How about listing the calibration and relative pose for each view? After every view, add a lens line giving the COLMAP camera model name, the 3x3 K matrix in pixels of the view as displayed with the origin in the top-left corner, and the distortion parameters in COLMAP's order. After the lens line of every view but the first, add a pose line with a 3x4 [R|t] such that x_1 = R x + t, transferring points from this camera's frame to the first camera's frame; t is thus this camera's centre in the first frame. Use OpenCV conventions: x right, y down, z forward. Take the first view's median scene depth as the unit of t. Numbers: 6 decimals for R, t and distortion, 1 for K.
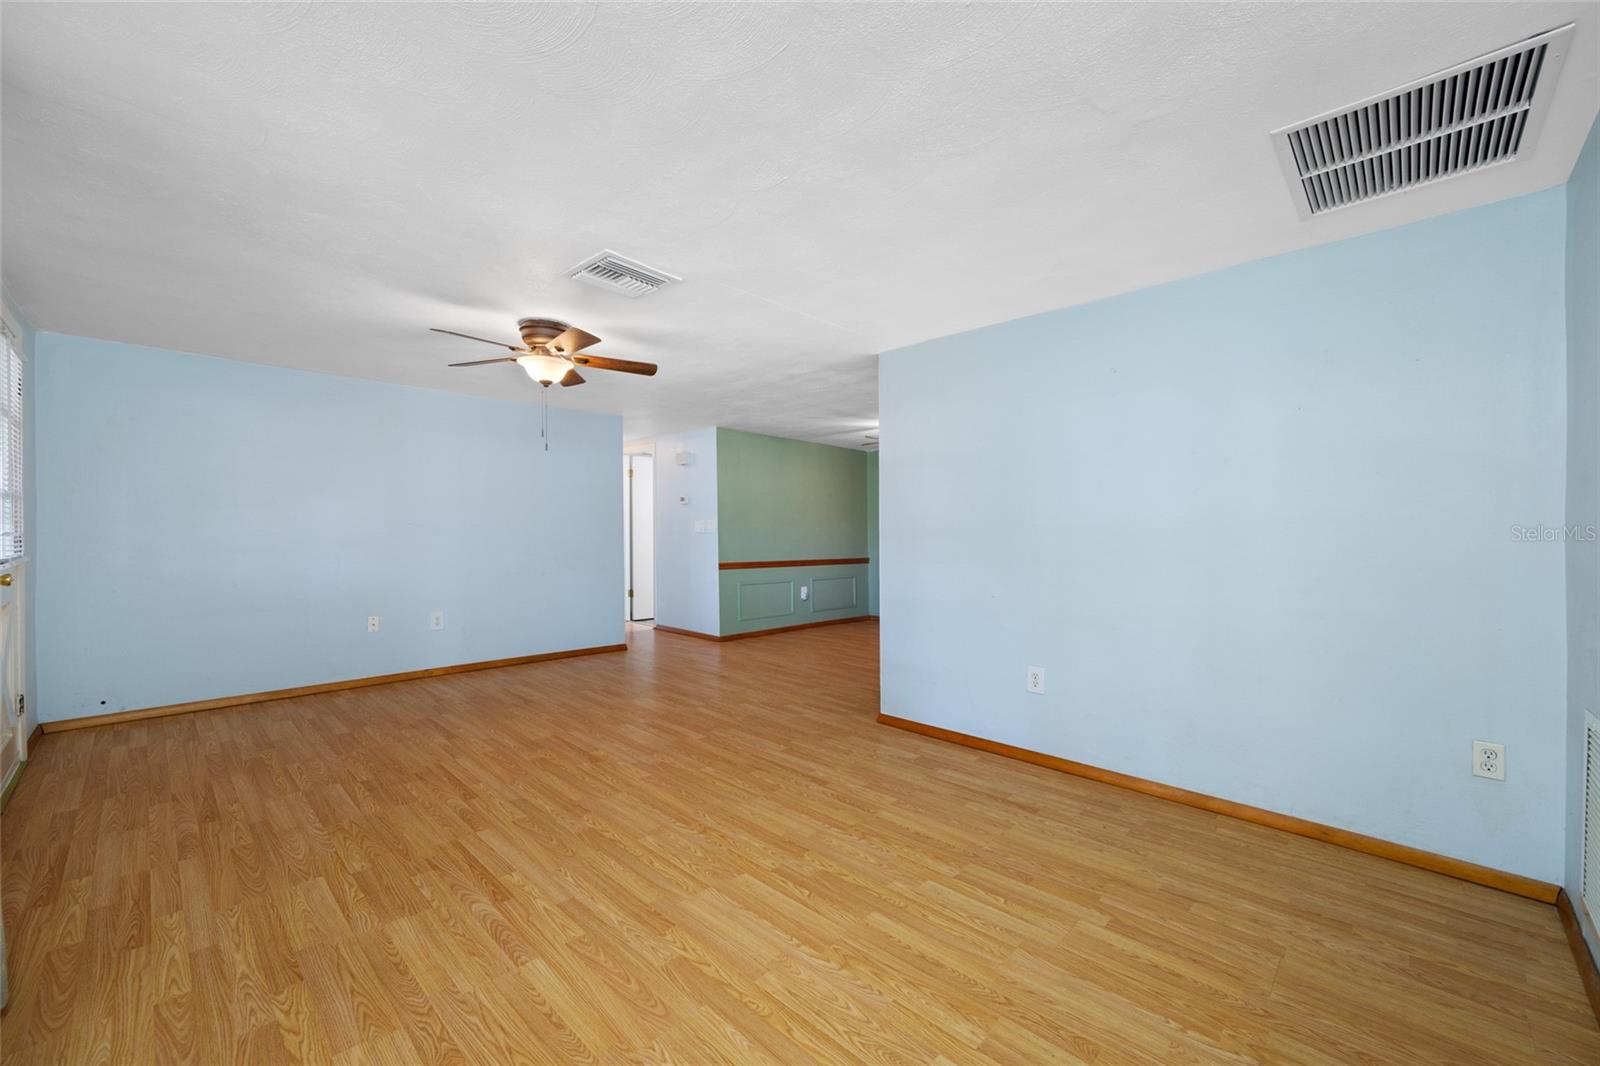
lens RADIAL K [[630.7, 0, 799.6], [0, 630.7, 535.2], [0, 0, 1]] dist [-0.001141, 0.000171]
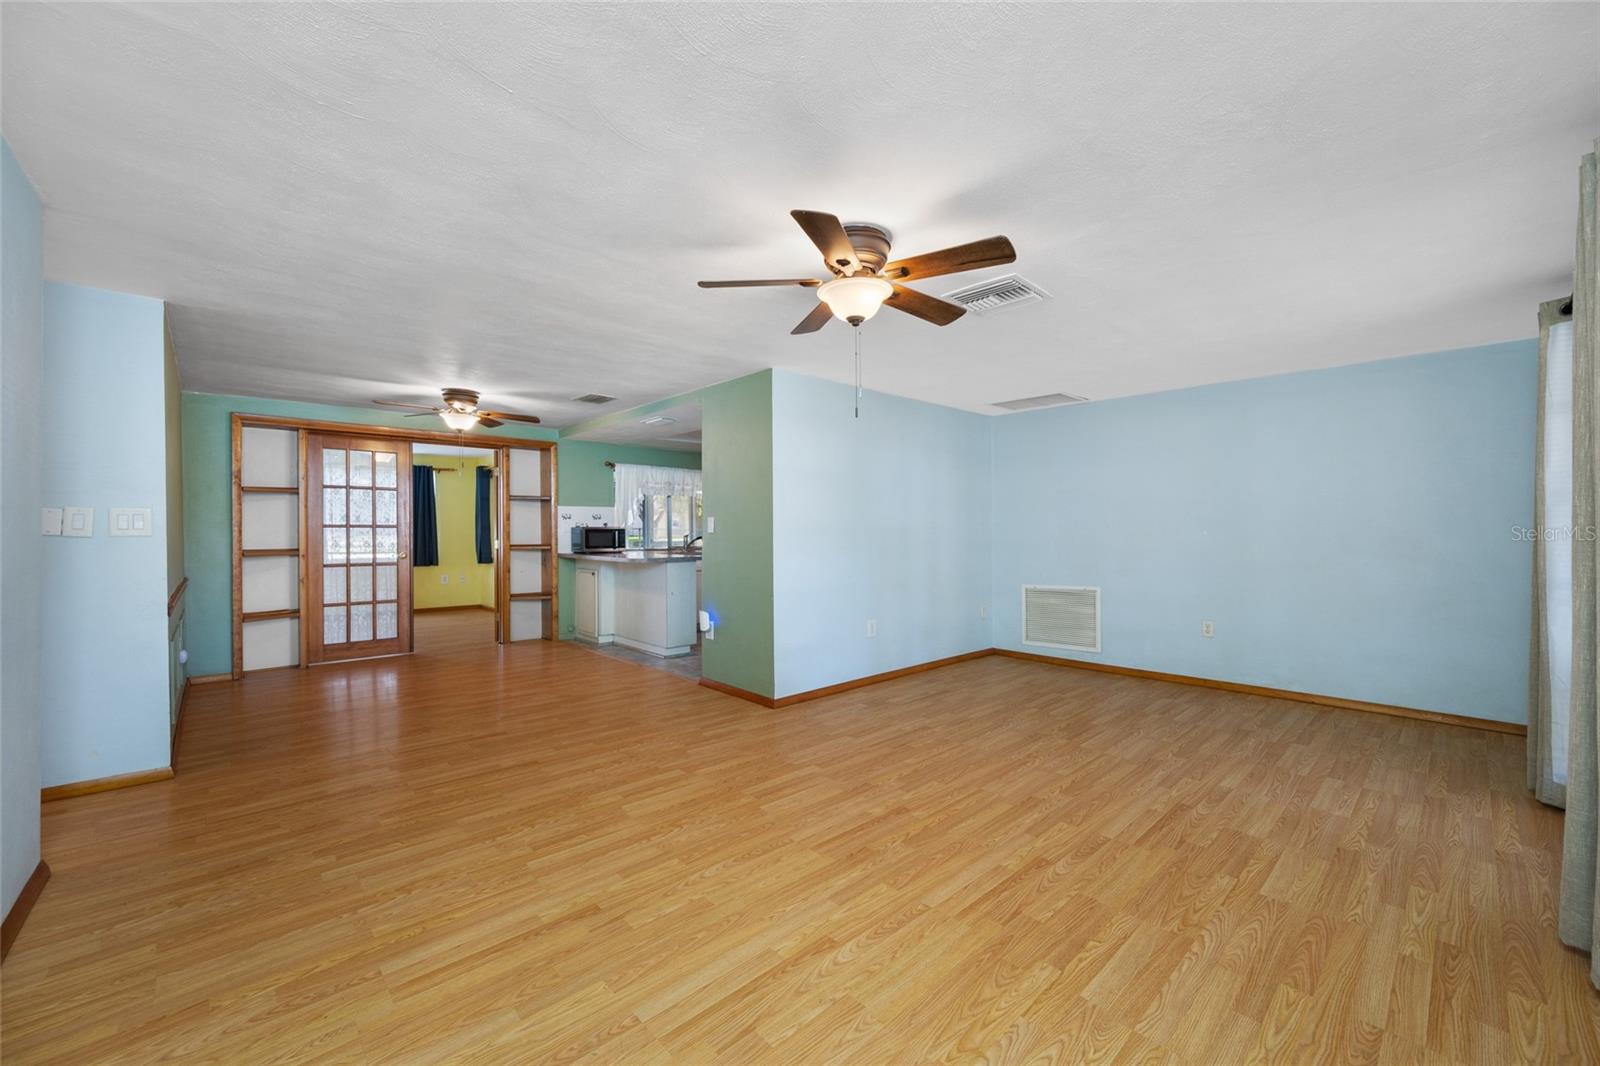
lens RADIAL K [[630.7, 0, 808.1], [0, 630.7, 529.8], [0, 0, 1]] dist [-0.001141, 0.000171]
pose [[0.048201, -0.002302, 0.998835, -1.373320], [0.006585, 0.999976, 0.001987, -0.015644], [-0.998816, 0.006481, 0.048215, 1.285577]]
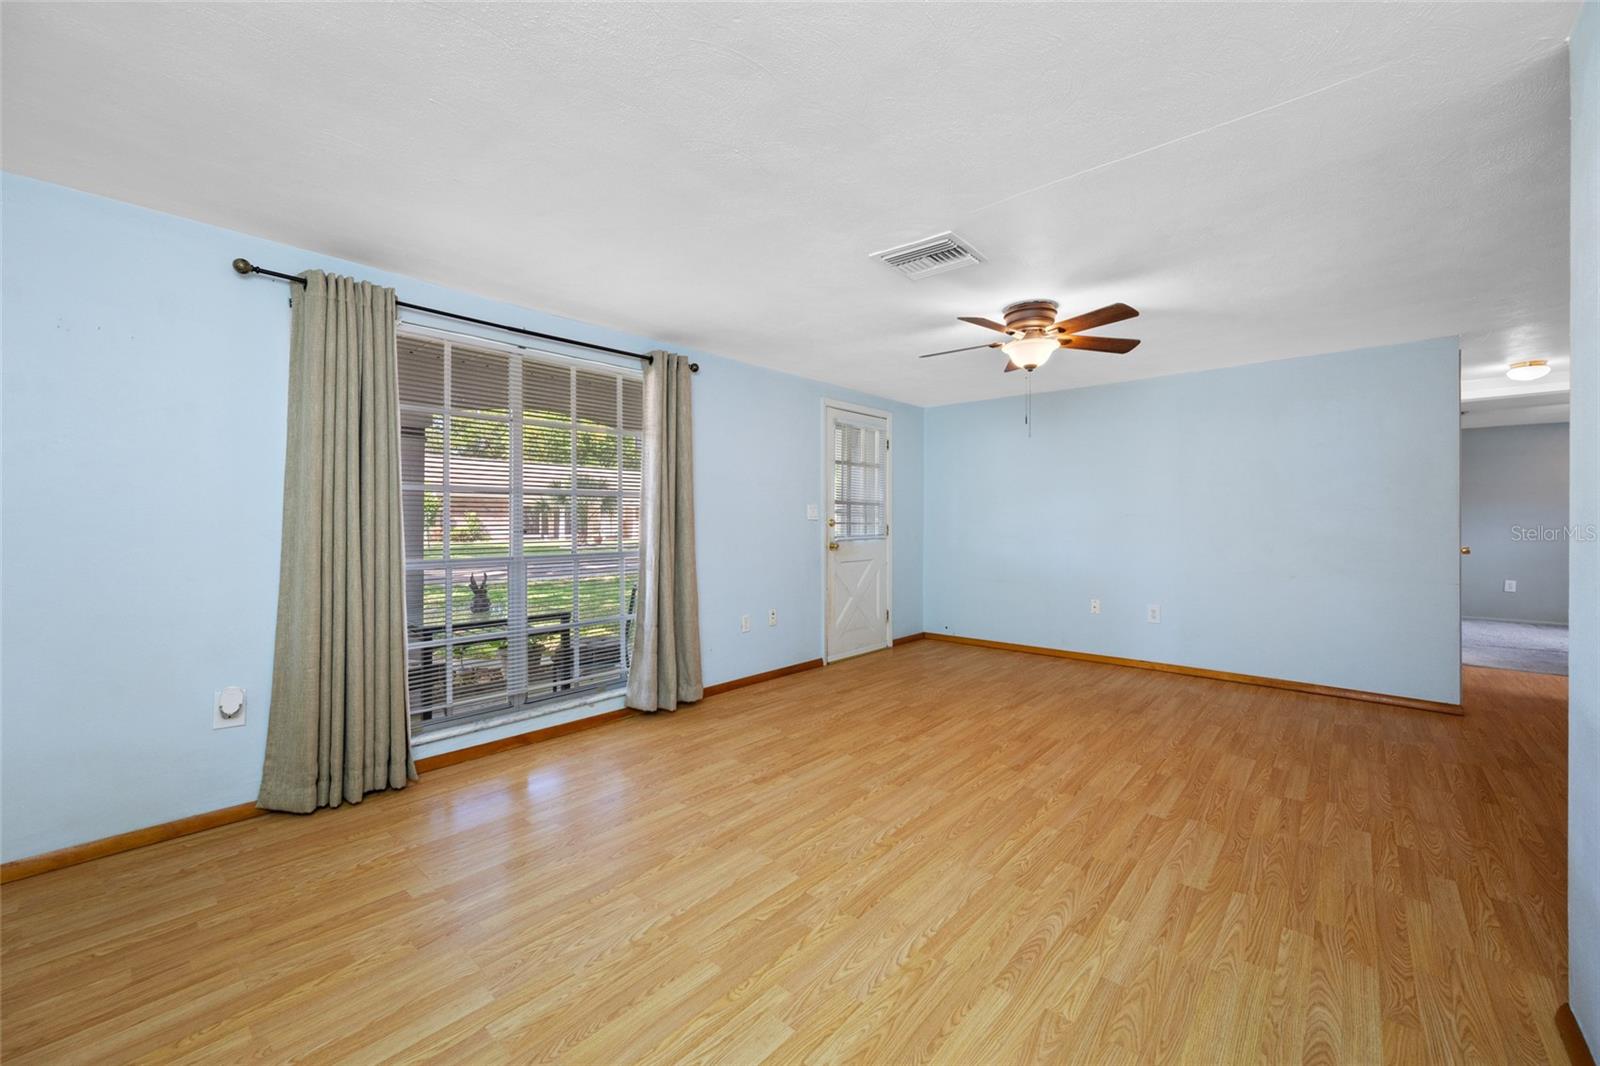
lens RADIAL K [[630.7, 0, 807.6], [0, 630.7, 525.7], [0, 0, 1]] dist [-0.001141, 0.000171]
pose [[0.049580, 0.002089, -0.998768, 0.690840], [-0.007299, 0.999972, 0.001729, 0.003462], [0.998743, 0.007204, 0.049594, 0.768991]]
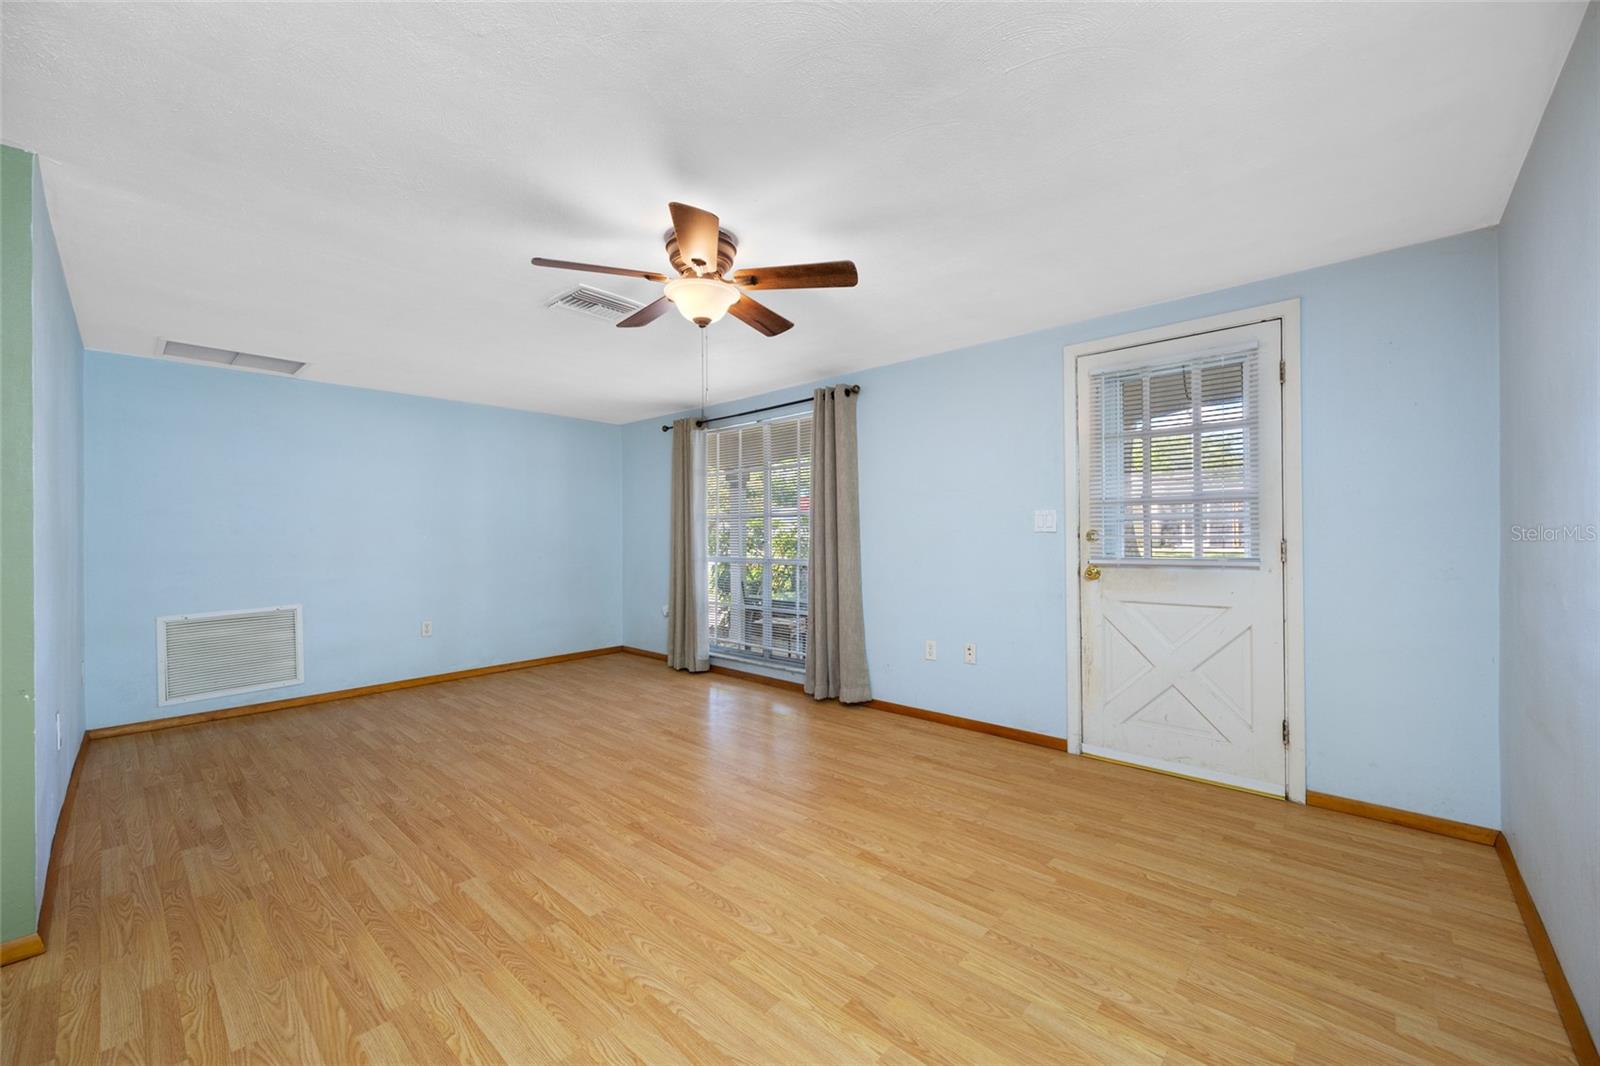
lens RADIAL K [[630.7, 0, 797.8], [0, 630.7, 540.0], [0, 0, 1]] dist [-0.001141, 0.000171]
pose [[-0.999637, 0.001892, -0.026866, -0.604687], [0.001456, 0.999867, 0.016223, -0.017753], [0.026893, 0.016178, -0.999507, 2.131480]]
